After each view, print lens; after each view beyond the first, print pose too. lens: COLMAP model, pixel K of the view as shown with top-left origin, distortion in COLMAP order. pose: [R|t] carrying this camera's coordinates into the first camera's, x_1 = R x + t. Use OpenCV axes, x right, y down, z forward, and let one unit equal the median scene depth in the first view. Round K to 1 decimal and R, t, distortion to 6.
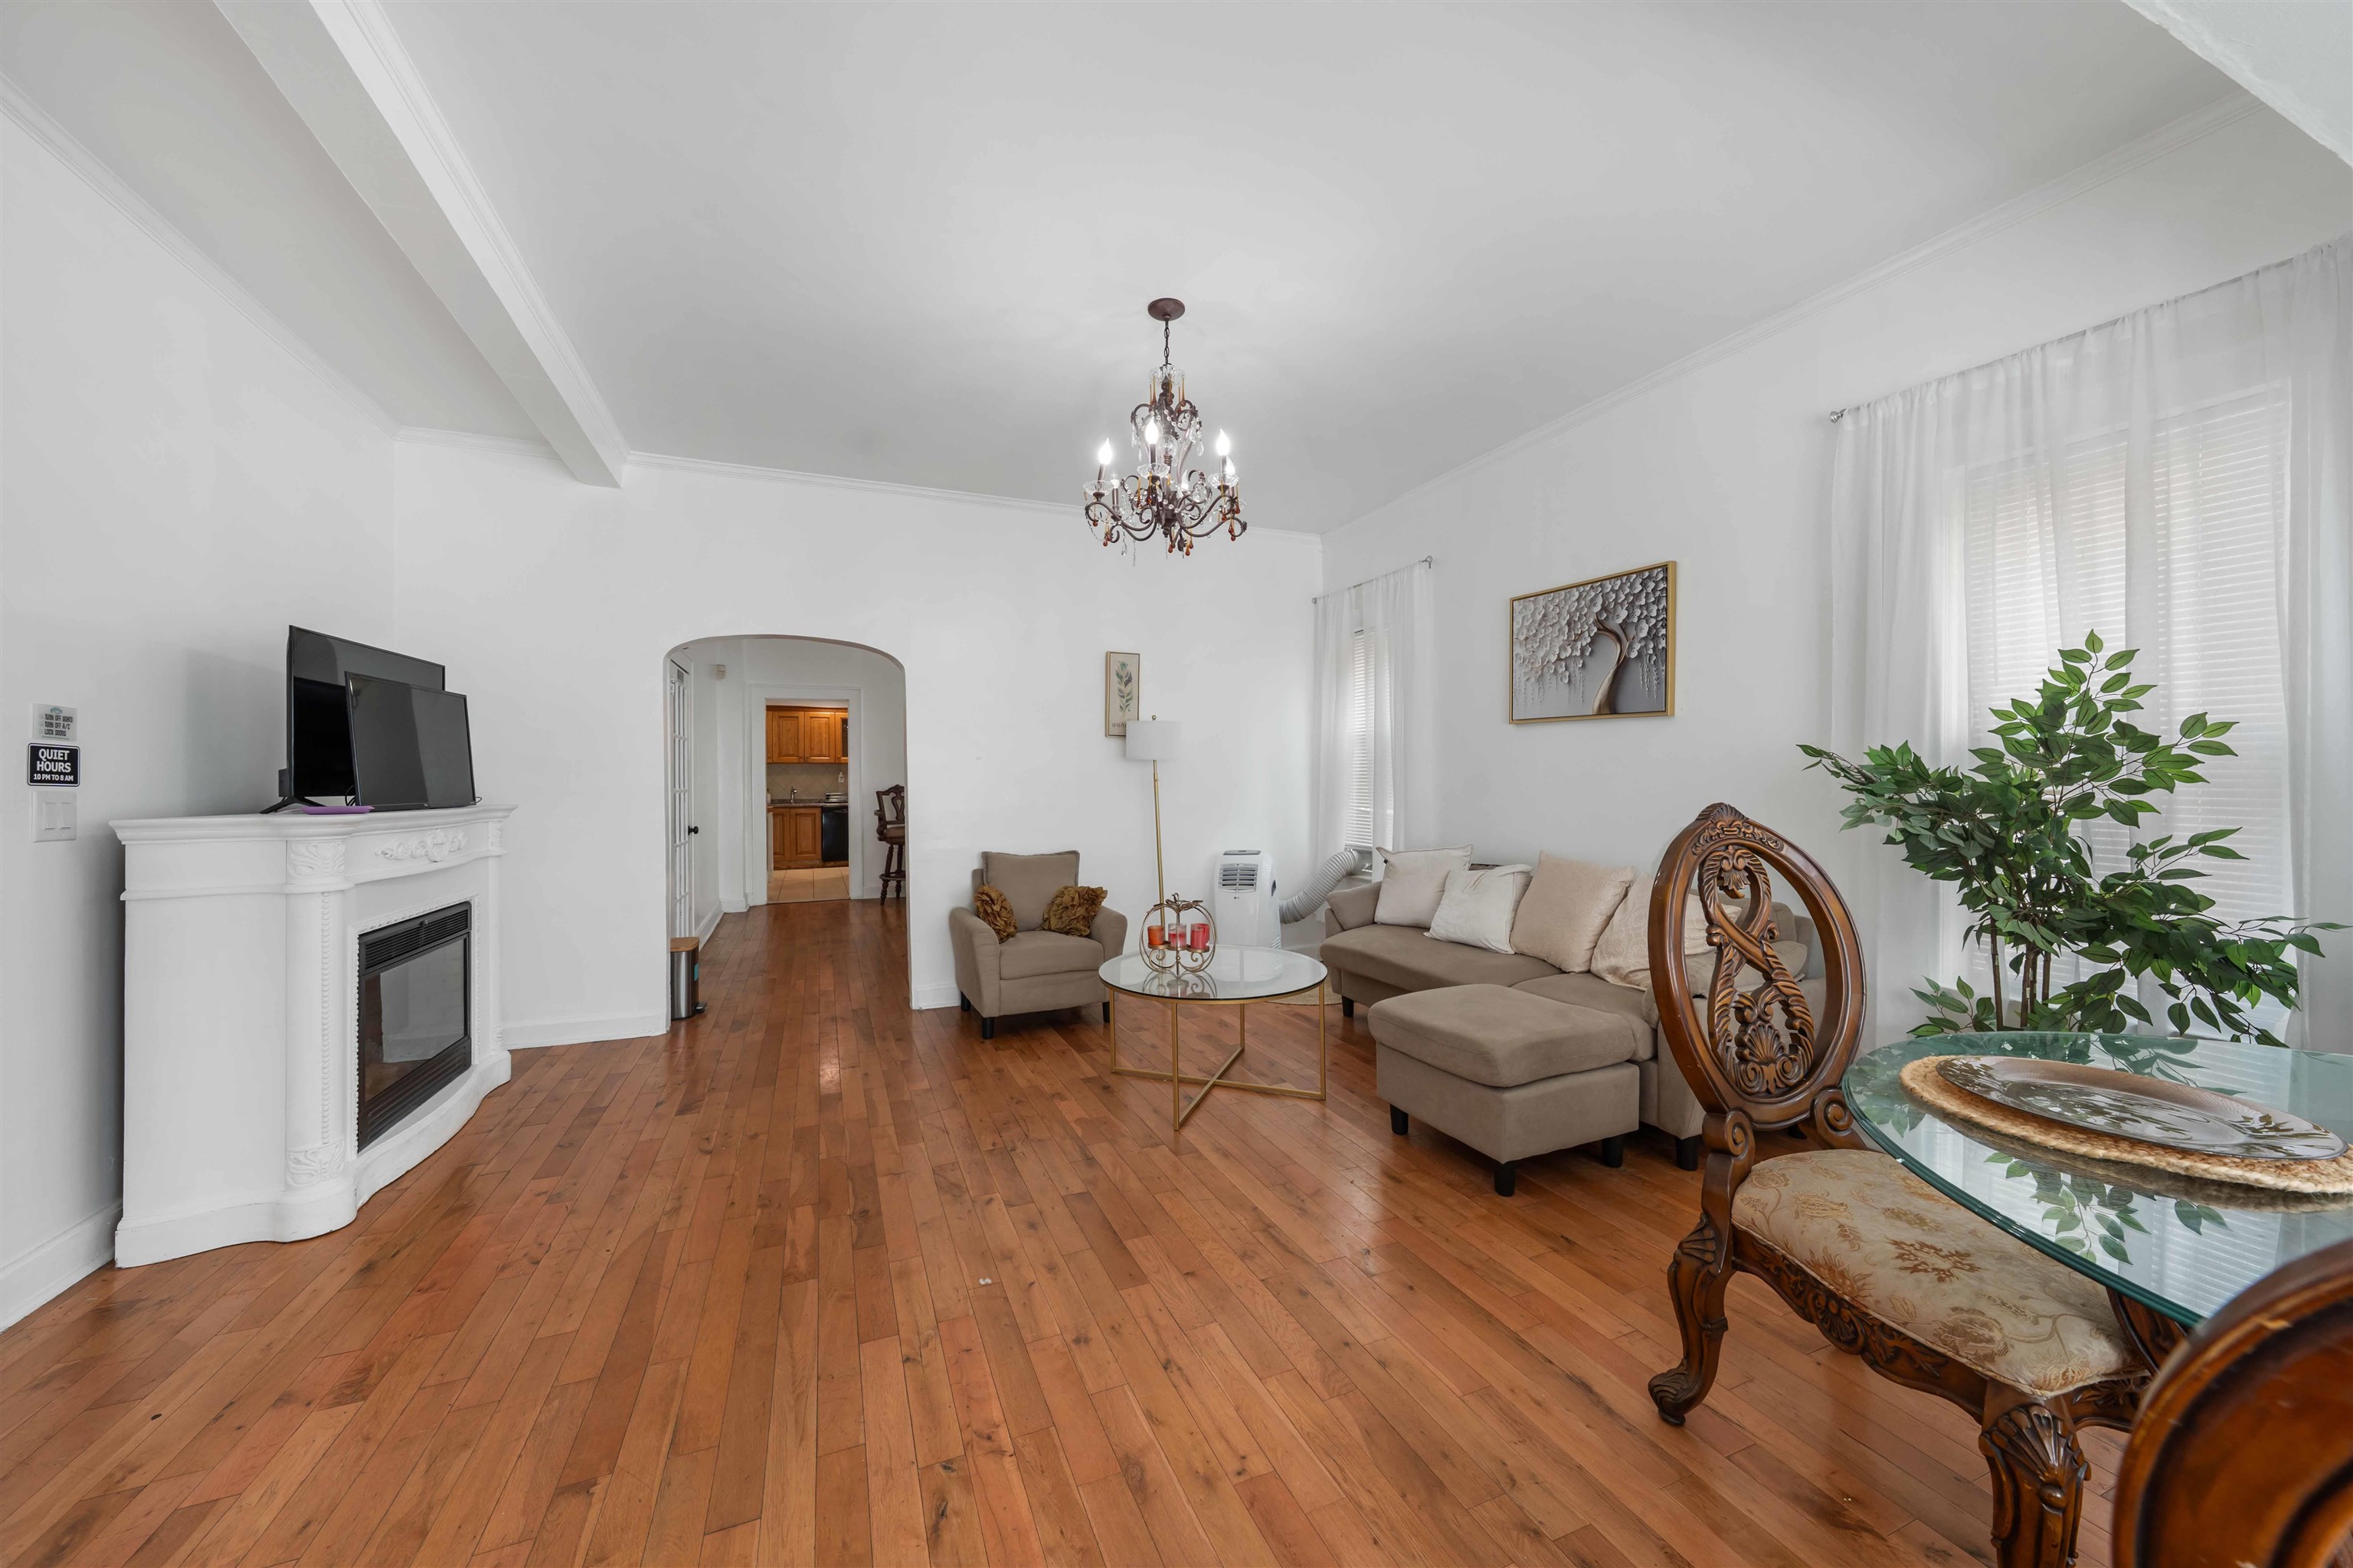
lens RADIAL K [[840.3, 0, 1163.1], [0, 840.3, 788.0], [0, 0, 1]] dist [0.000007, 0.000046]
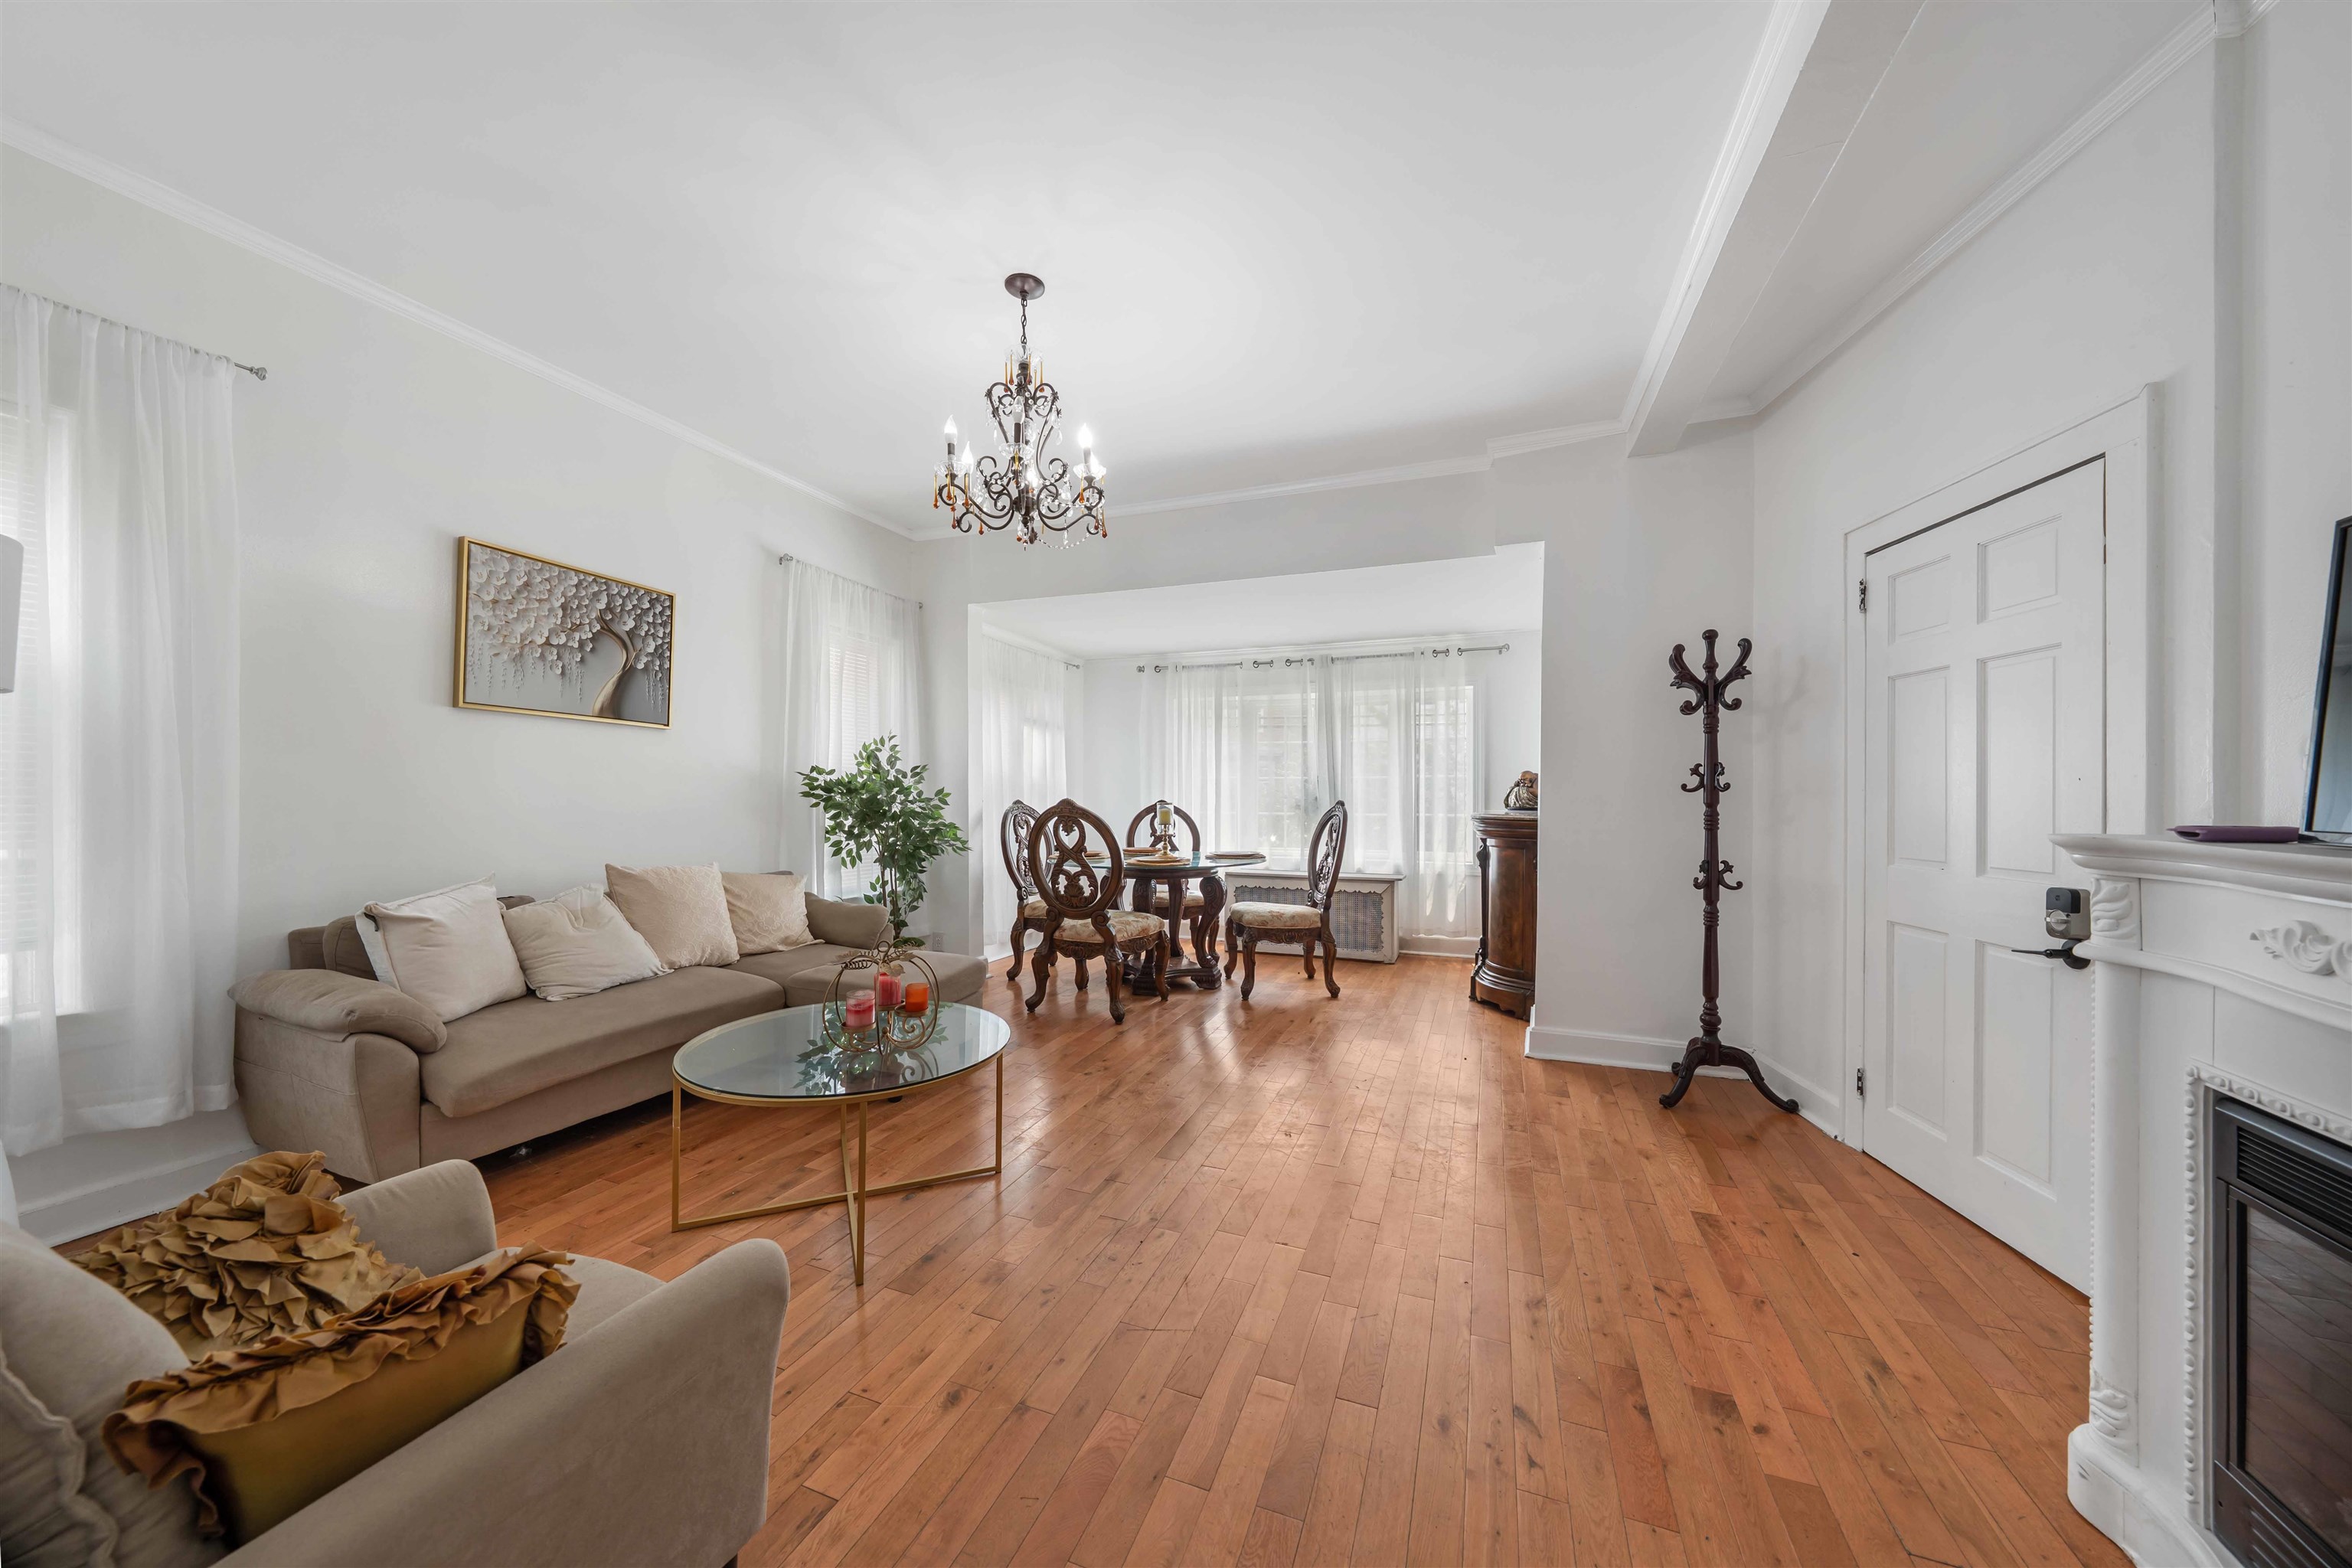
lens RADIAL K [[839.9, 0, 1162.6], [0, 839.9, 788.0], [0, 0, 1]] dist [0.000007, 0.000046]
pose [[-0.726021, 0.002809, 0.687667, -0.629459], [0.001633, 0.999996, -0.002360, -0.003661], [-0.687671, -0.000591, -0.726023, 1.313895]]
